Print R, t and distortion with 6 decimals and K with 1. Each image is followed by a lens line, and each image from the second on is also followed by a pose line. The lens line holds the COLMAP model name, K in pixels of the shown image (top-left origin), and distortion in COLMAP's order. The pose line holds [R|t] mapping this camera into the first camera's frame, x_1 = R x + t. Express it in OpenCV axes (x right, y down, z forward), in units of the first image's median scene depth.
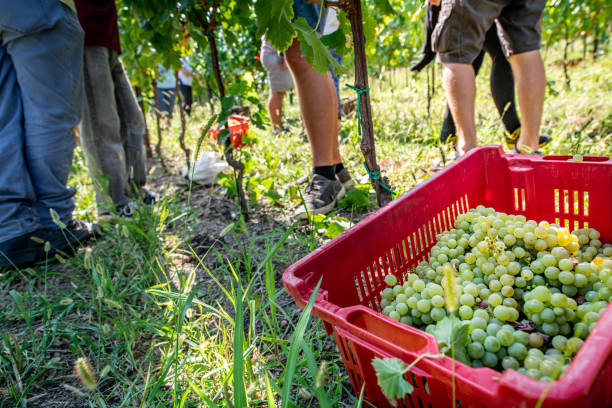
lens RADIAL K [[402.2, 0, 308.5], [0, 402.2, 198.4], [0, 0, 1]] dist [-0.005861, 0.000852]
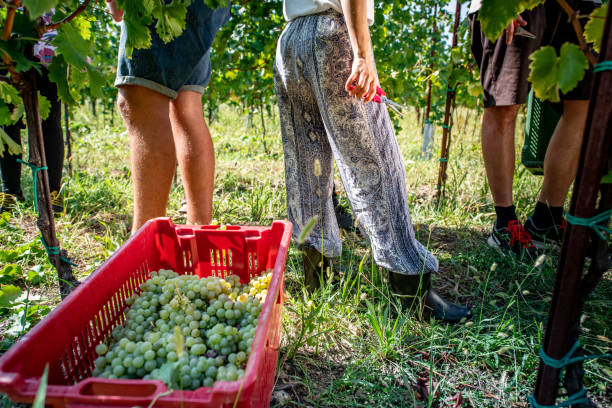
lens RADIAL K [[402.2, 0, 308.9], [0, 402.2, 205.1], [0, 0, 1]] dist [-0.005861, 0.000852]
pose [[0.661149, -0.018498, 0.750026, -0.286530], [0.087450, 0.994782, -0.052553, -0.105045], [-0.745140, 0.100336, 0.659317, -0.264034]]
